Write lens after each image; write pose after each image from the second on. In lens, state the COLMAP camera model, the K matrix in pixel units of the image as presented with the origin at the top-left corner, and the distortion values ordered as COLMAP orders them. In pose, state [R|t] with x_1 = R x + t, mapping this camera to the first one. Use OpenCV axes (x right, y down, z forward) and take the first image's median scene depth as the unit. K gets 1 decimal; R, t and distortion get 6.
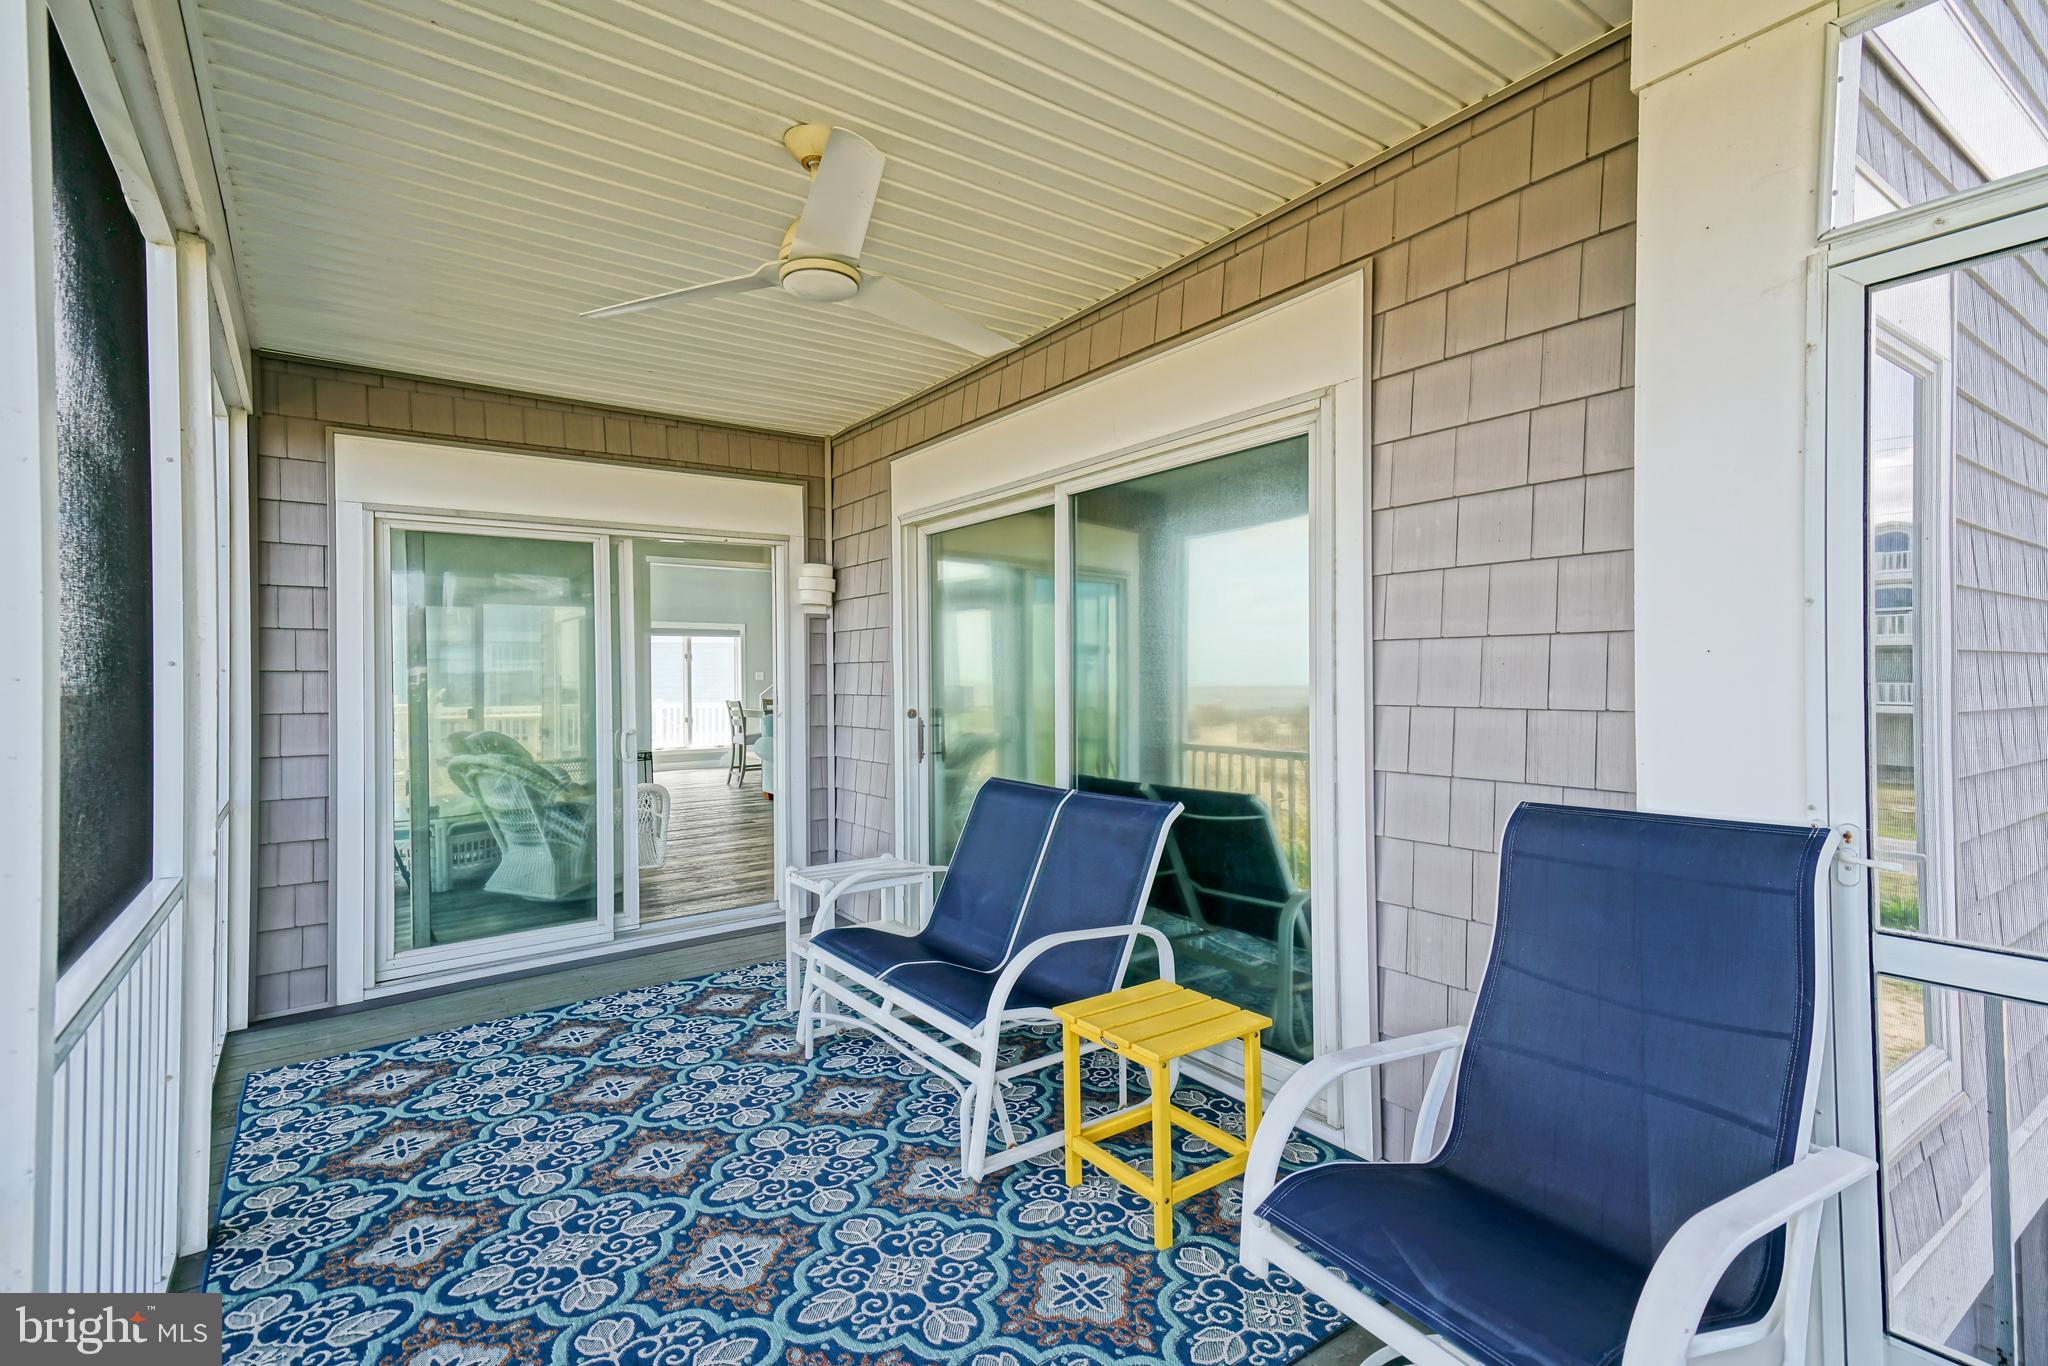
lens RADIAL K [[919.2, 0, 984.7], [0, 919.2, 670.1], [0, 0, 1]] dist [0.050213, -0.004414]
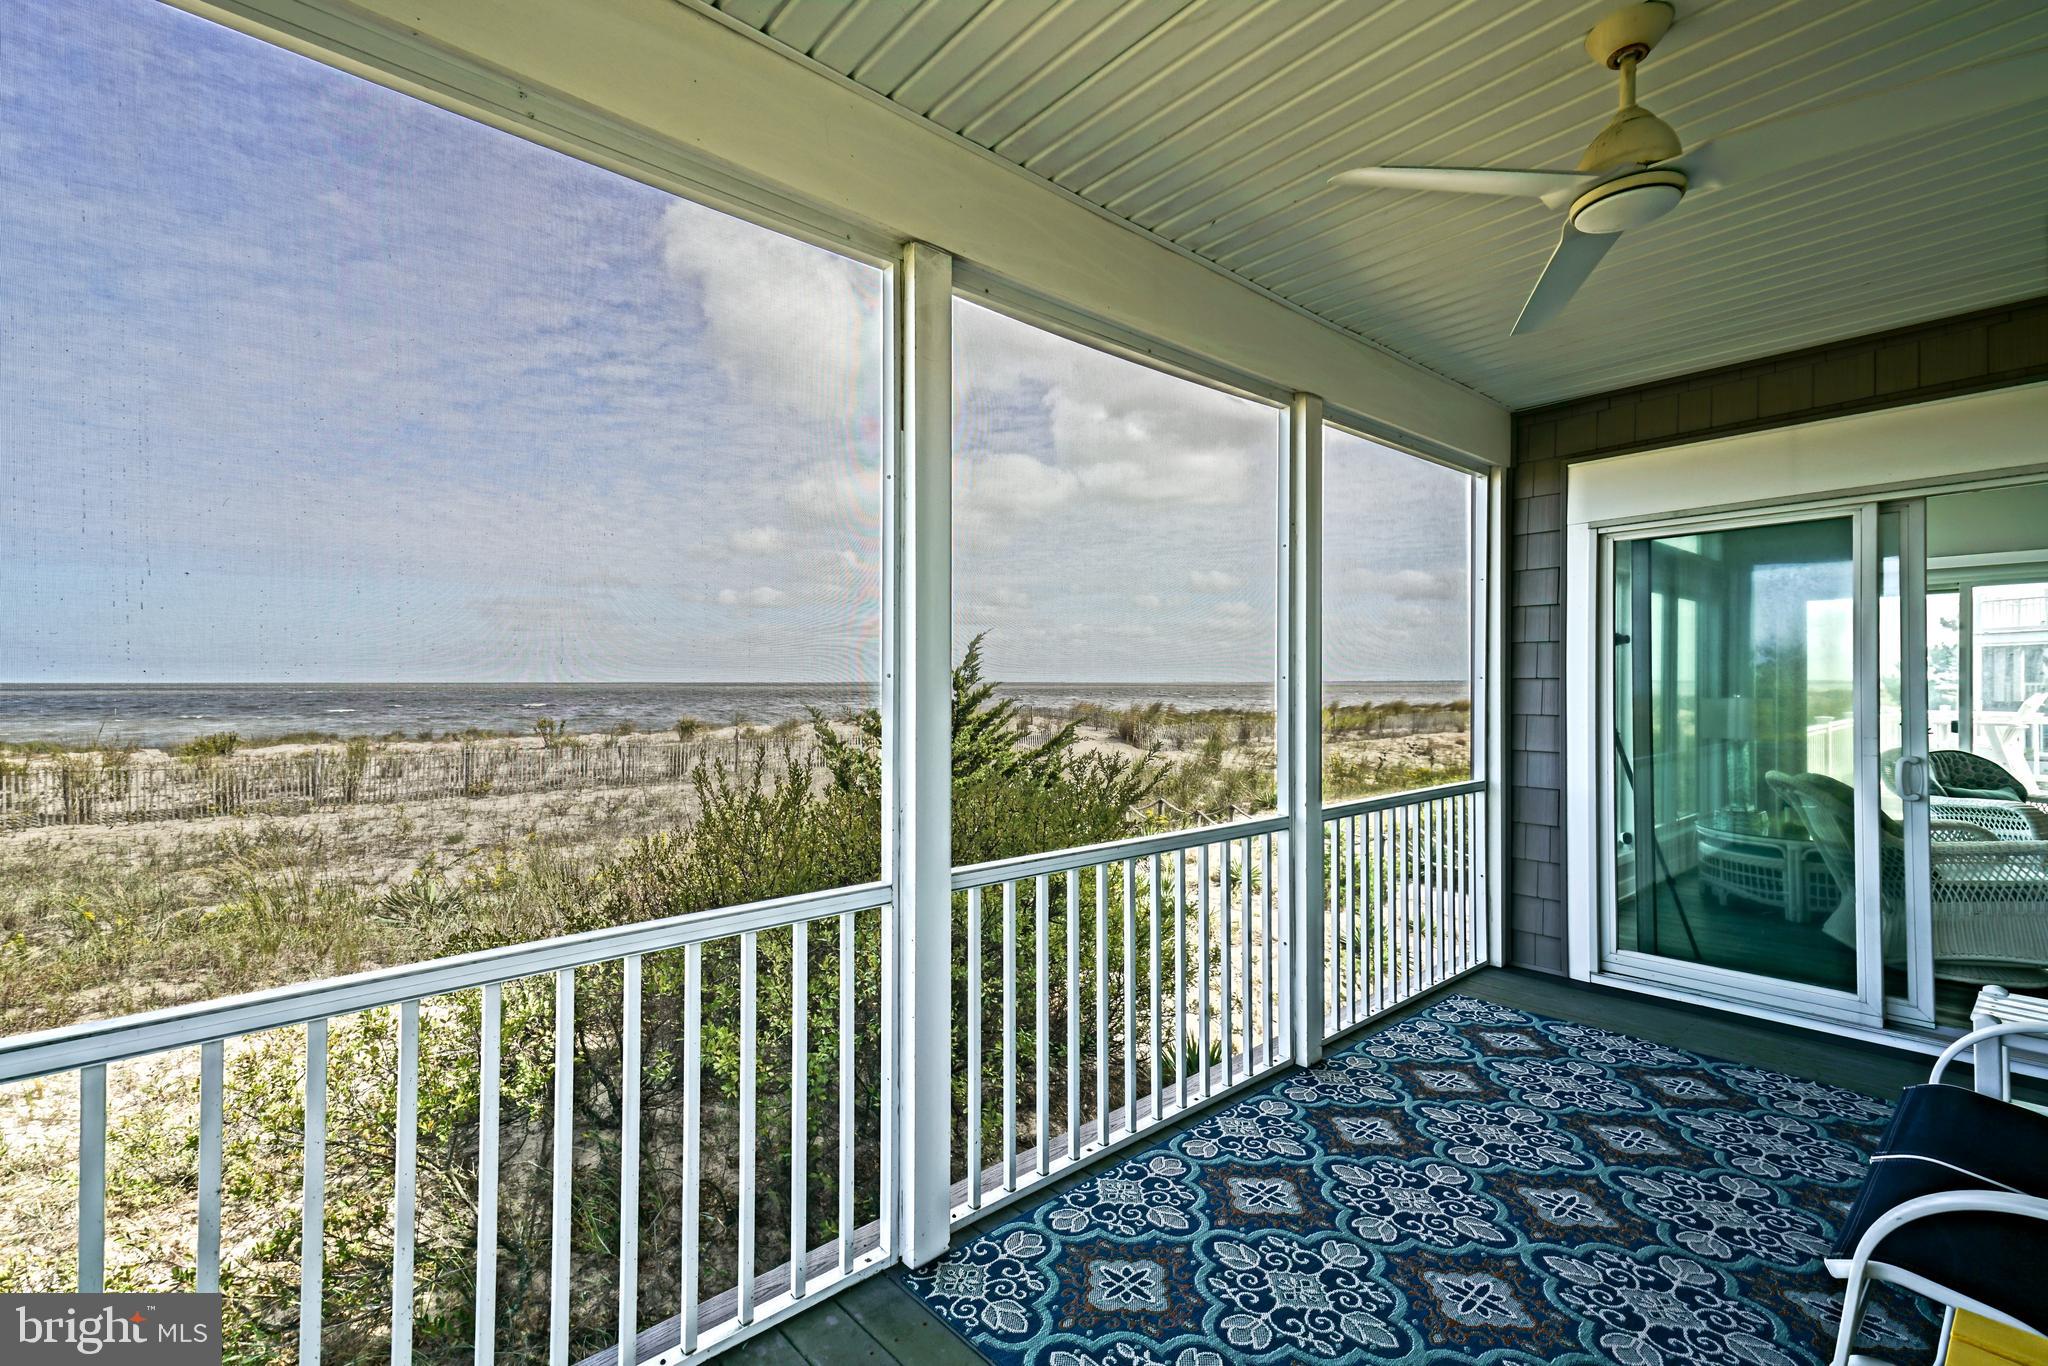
lens RADIAL K [[919.2, 0, 1021.3], [0, 919.2, 682.7], [0, 0, 1]] dist [0.050213, -0.004414]
pose [[0.121505, 0.006721, -0.992568, 0.339288], [0.009874, 0.999919, 0.007979, -0.009729], [0.992542, -0.010771, 0.121429, 0.225173]]
